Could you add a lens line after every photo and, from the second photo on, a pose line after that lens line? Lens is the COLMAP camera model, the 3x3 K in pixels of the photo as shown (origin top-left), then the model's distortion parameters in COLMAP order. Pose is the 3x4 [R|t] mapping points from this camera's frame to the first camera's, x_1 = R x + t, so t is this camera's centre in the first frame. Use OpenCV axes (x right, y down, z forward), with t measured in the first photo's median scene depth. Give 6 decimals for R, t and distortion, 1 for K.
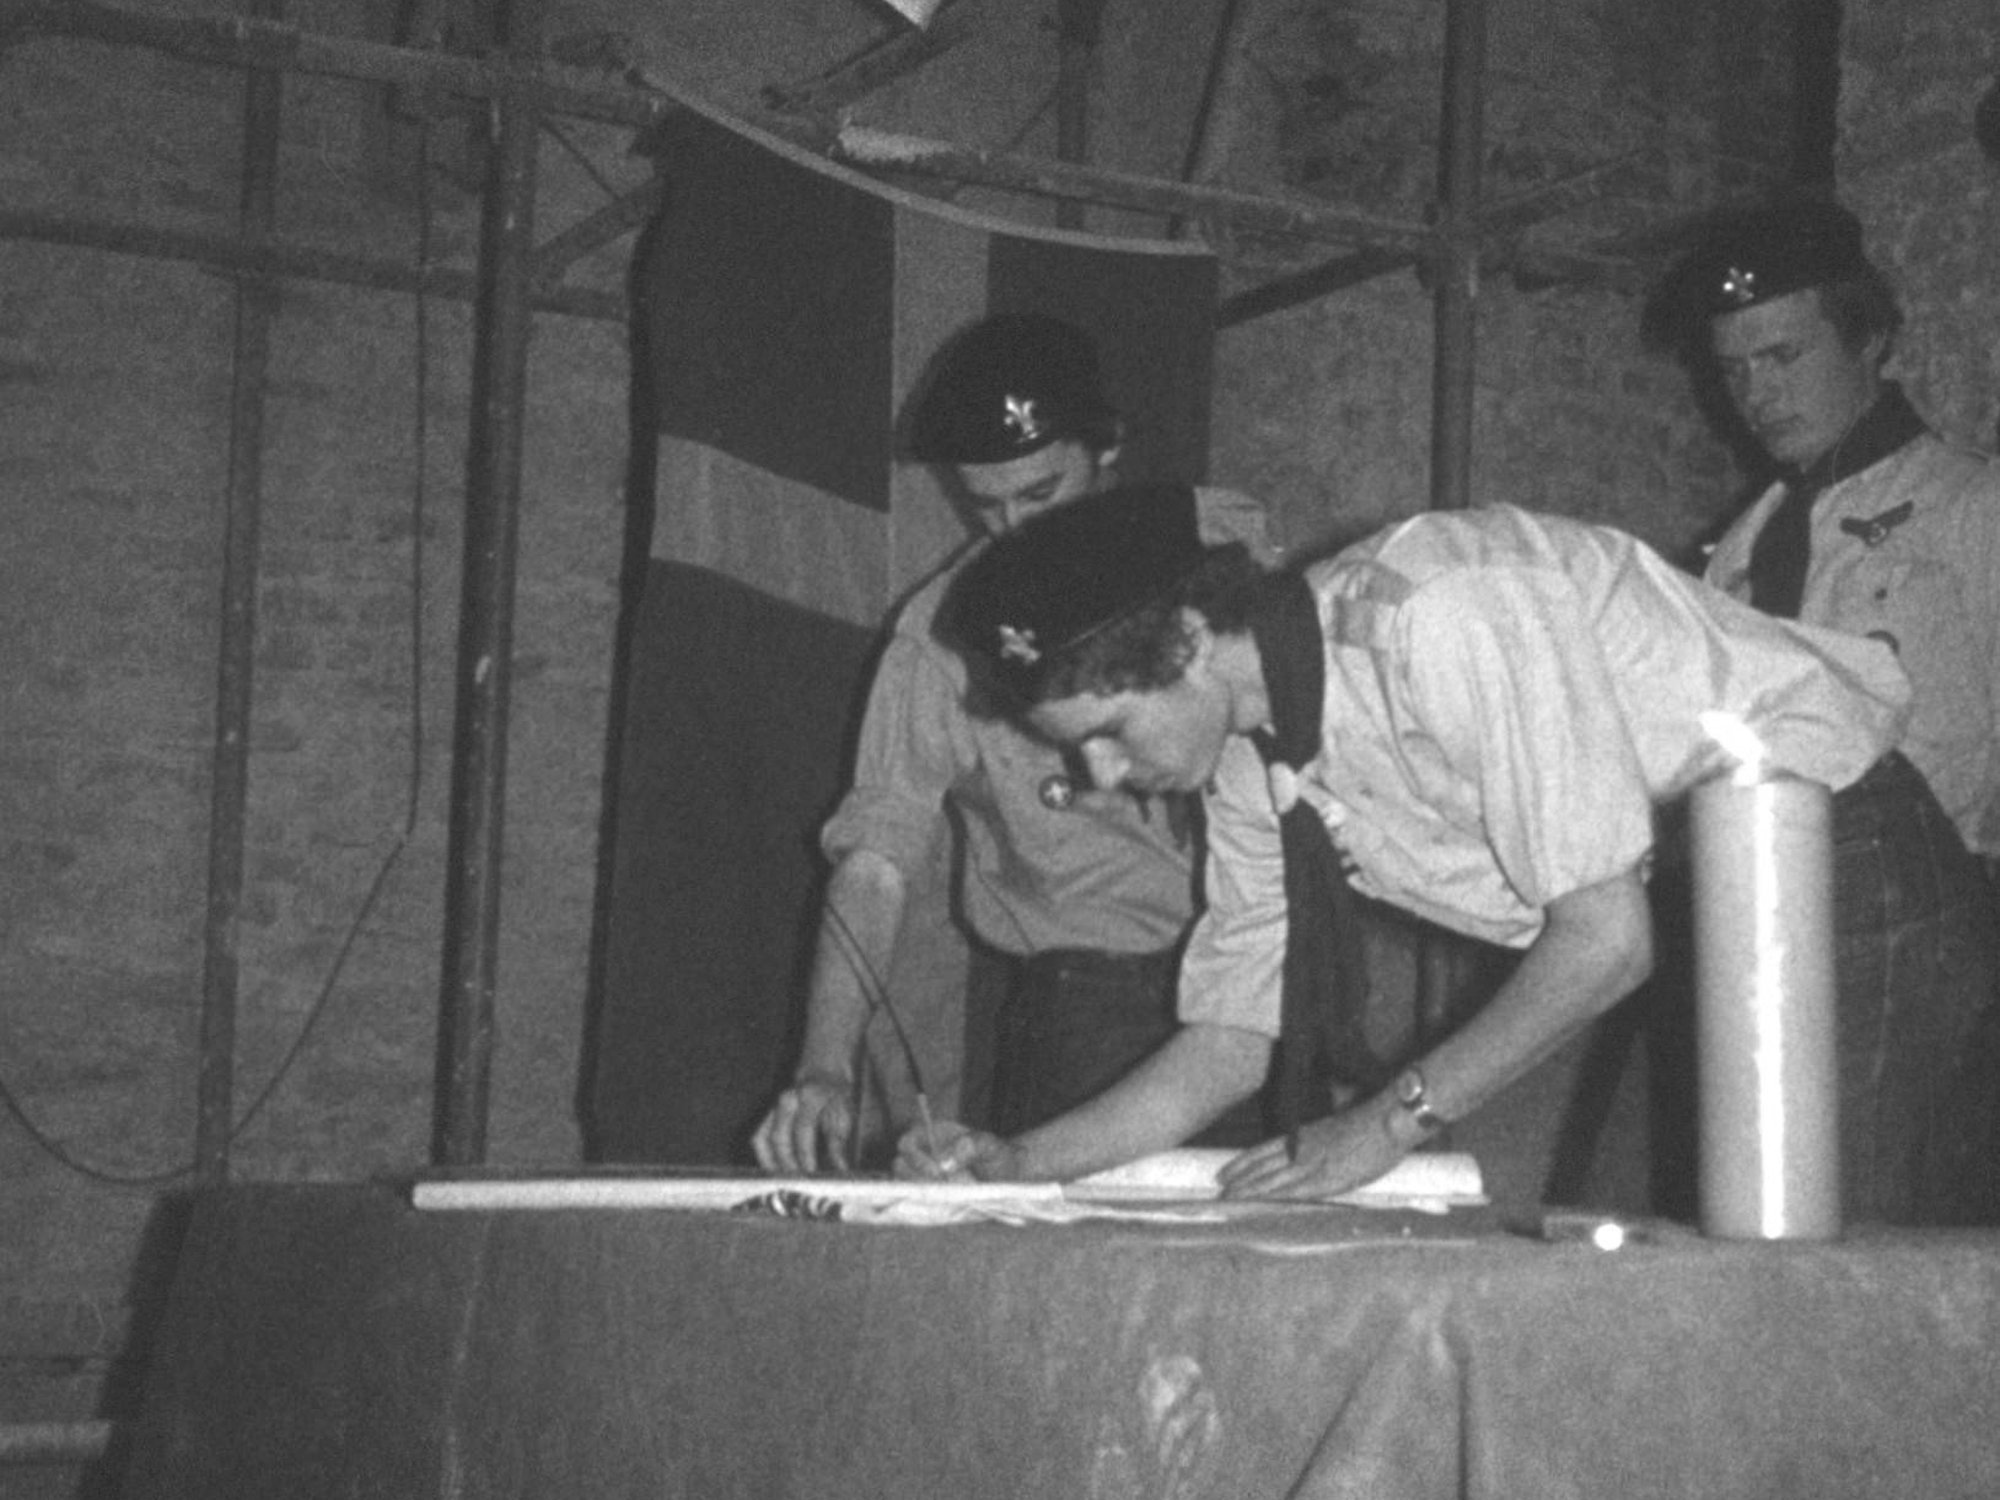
lens RADIAL K [[3393.1, 0, 1000.0], [0, 3393.1, 750.0], [0, 0, 1]] dist [-0.053753, 0.124264]
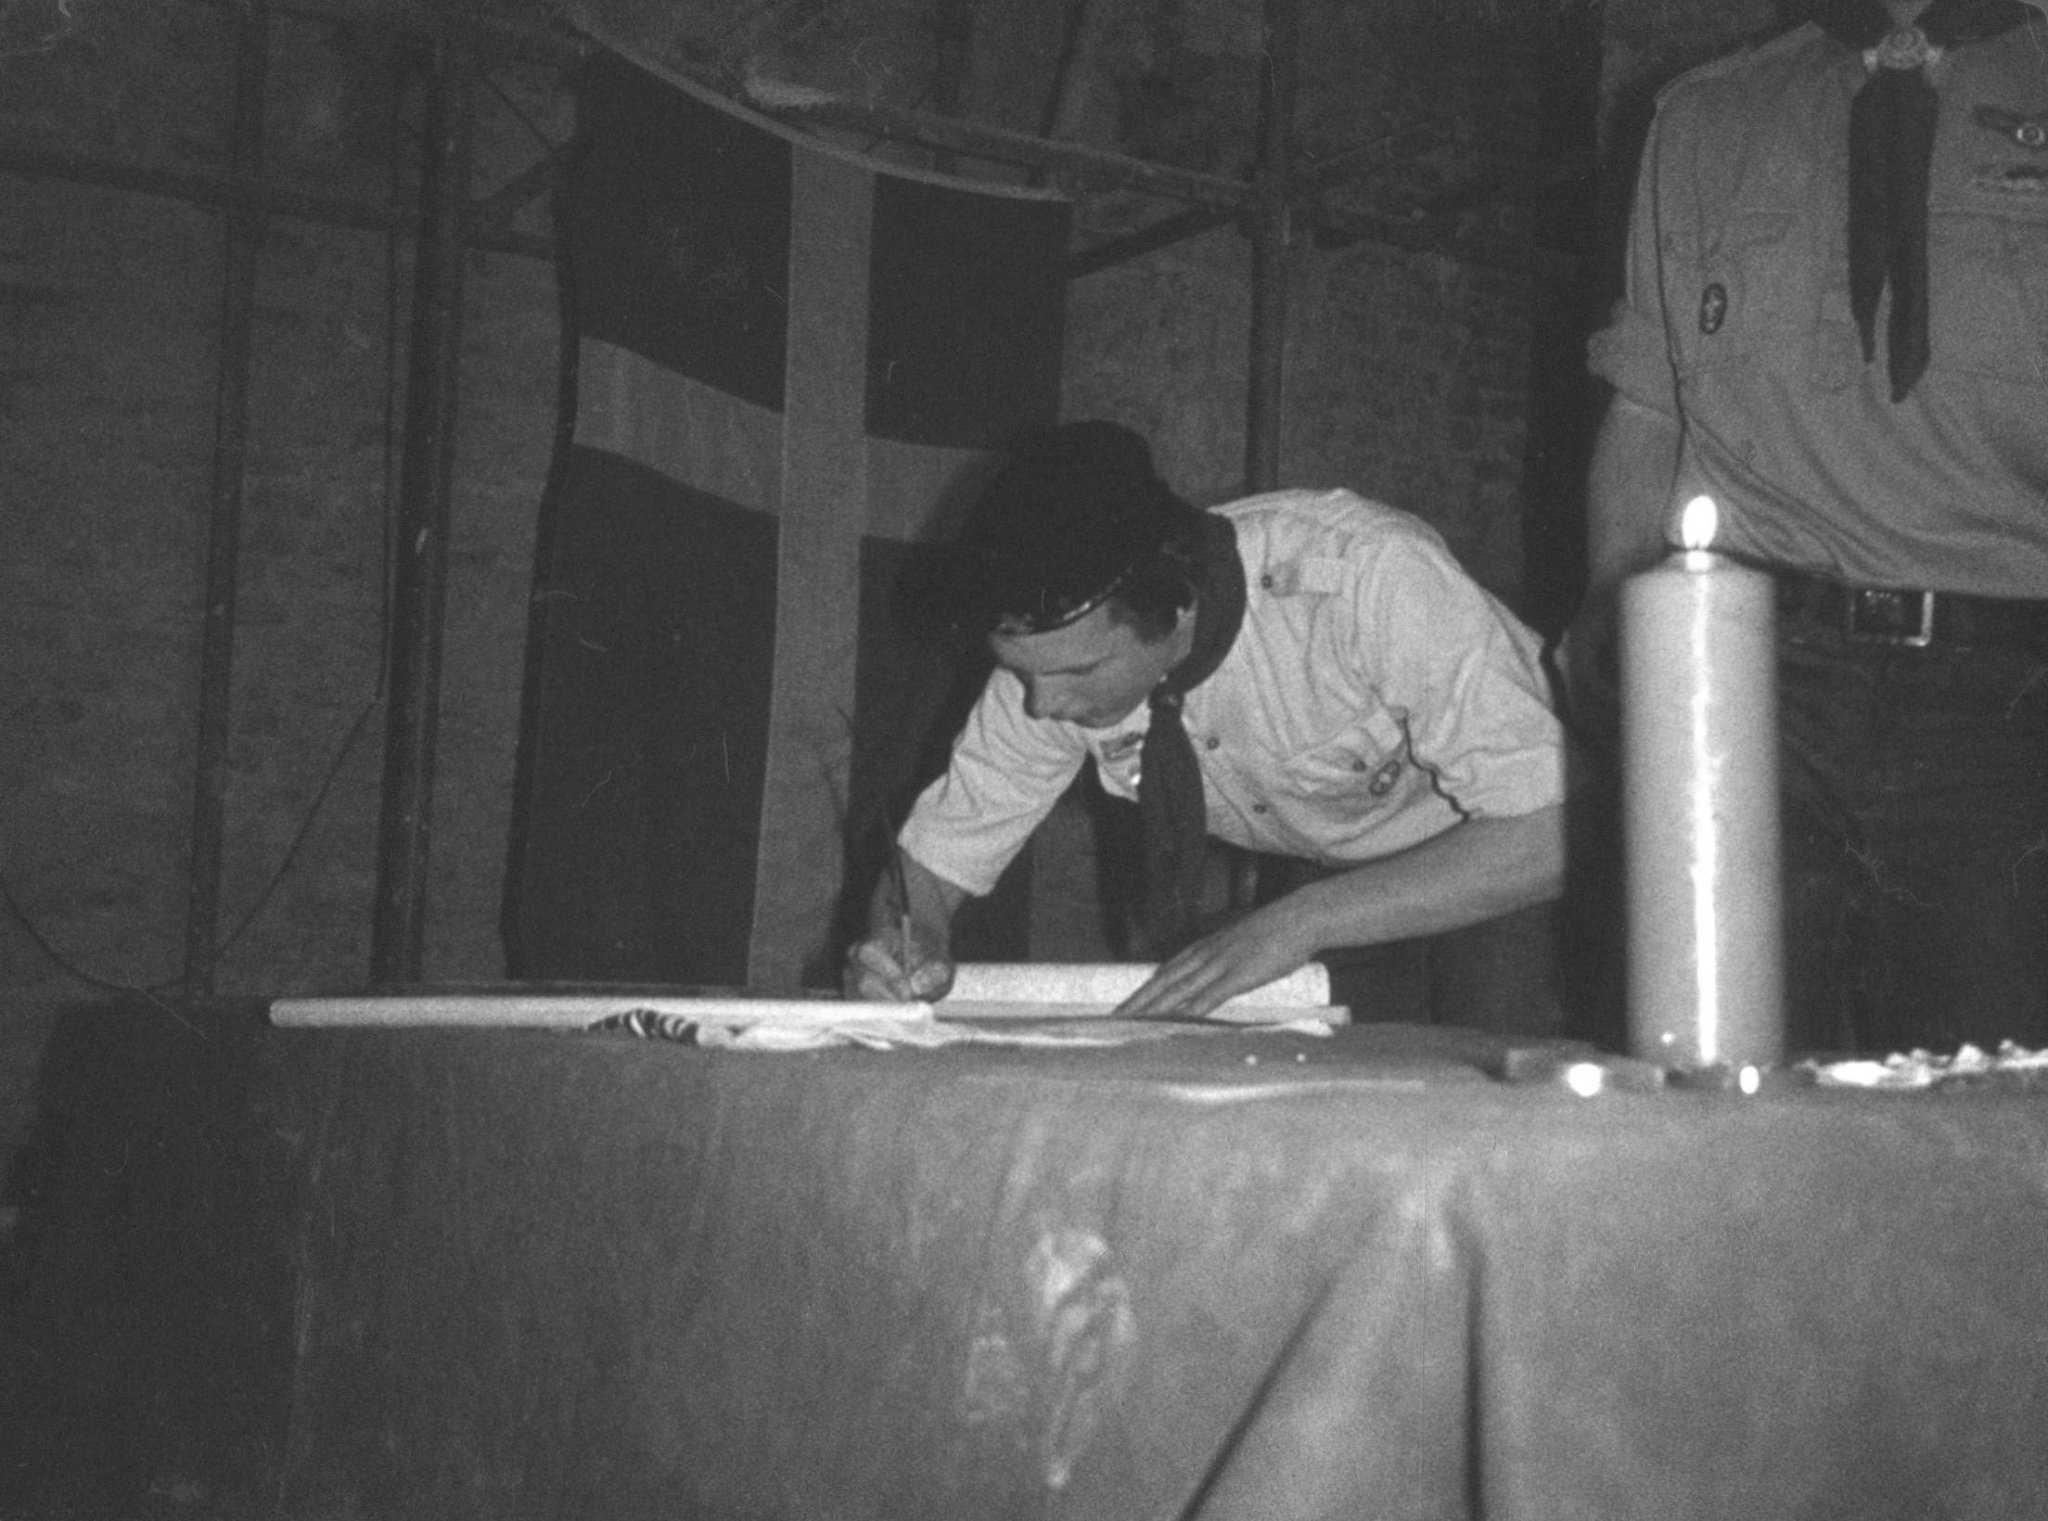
lens RADIAL K [[2530.0, 0, 1018.1], [0, 2530.0, 699.2], [0, 0, 1]] dist [0.002390, -0.023082]
pose [[0.998612, 0.008203, 0.052019, 0.002303], [-0.008874, 0.999880, 0.012666, 0.015848], [-0.051909, -0.013110, 0.998566, 0.139021]]
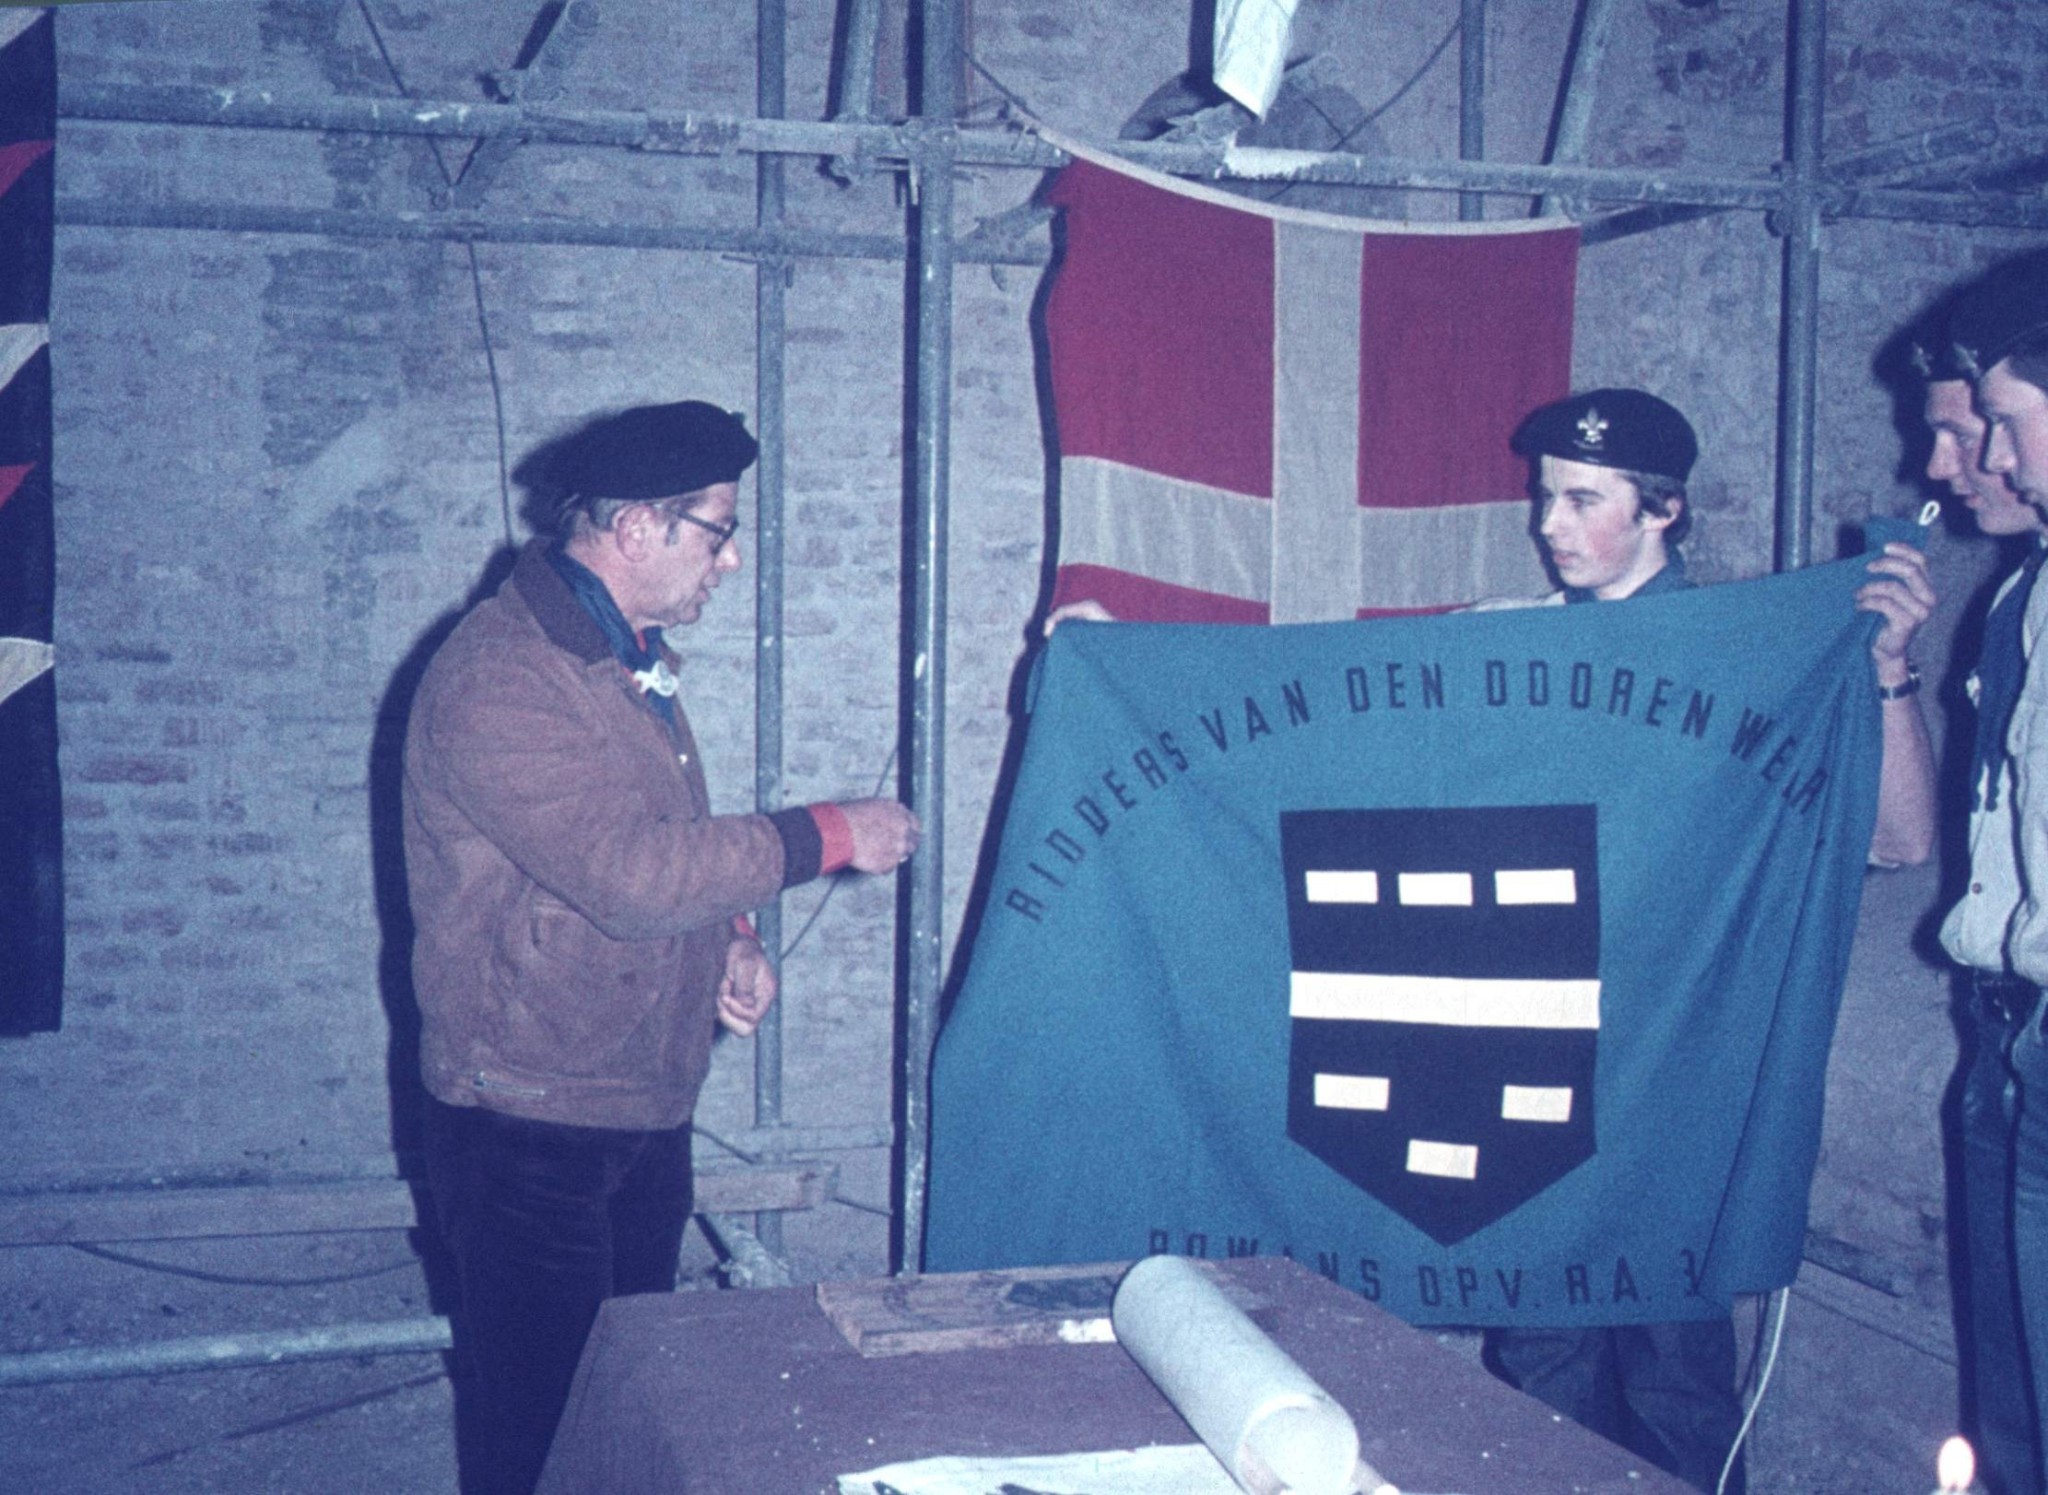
lens RADIAL K [[2526.4, 0, 1019.7], [0, 2526.4, 679.2], [0, 0, 1]] dist [-0.010973, -0.075144]
pose [[0.980141, -0.012444, -0.197910, 0.051579], [0.039032, 0.990611, 0.131022, -0.125715], [0.194421, -0.136145, 0.971424, 0.146807]]
